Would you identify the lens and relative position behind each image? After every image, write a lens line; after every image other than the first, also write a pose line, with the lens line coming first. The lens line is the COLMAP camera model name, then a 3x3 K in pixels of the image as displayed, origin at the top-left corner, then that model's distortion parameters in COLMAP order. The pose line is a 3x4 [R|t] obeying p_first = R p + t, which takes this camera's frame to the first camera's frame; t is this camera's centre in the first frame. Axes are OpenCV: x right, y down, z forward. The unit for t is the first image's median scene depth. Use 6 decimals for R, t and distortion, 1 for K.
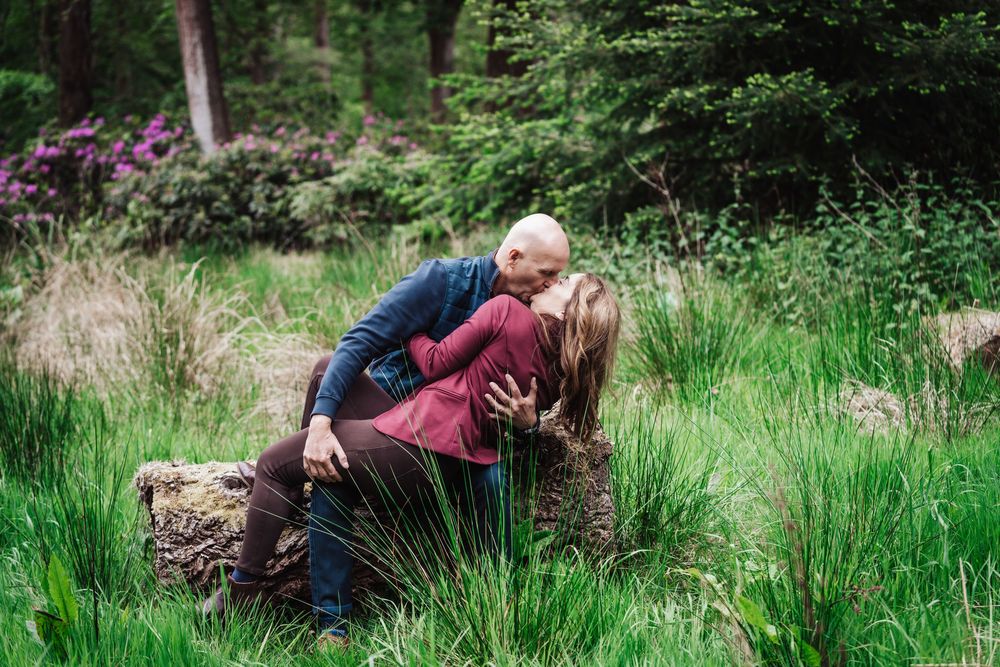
lens RADIAL K [[2018.9, 0, 499.1], [0, 2018.9, 337.5], [0, 0, 1]] dist [-0.215086, 0.000000]
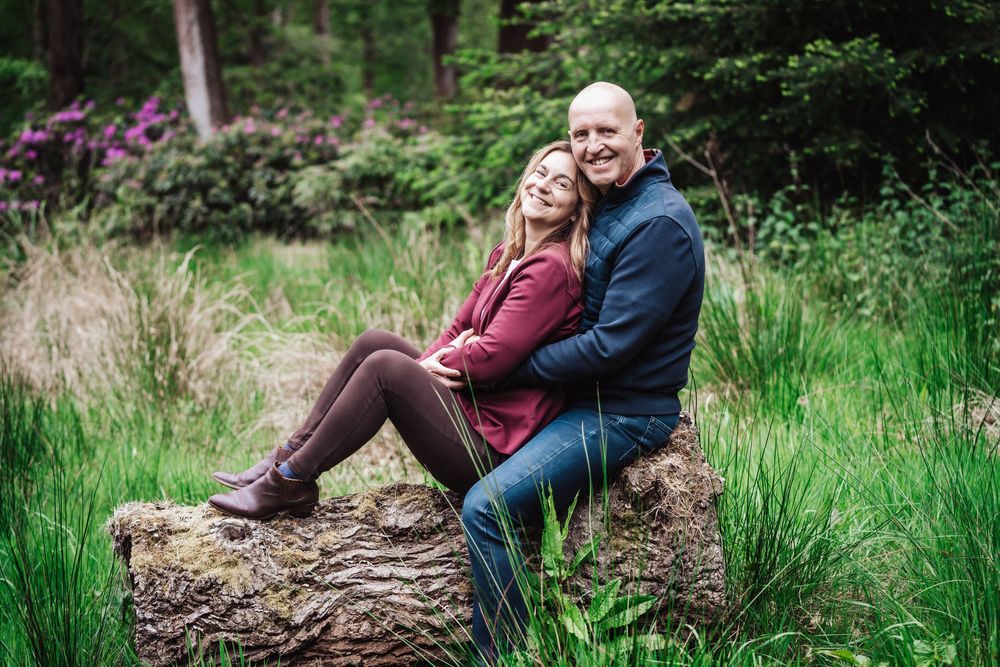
lens RADIAL K [[2018.9, 0, 501.1], [0, 2018.9, 328.7], [0, 0, 1]] dist [-0.215086, 0.000000]
pose [[0.999995, -0.002719, 0.001707, -0.013754], [0.002720, 0.999996, -0.000372, -0.002549], [-0.001706, 0.000377, 0.999998, 0.101462]]
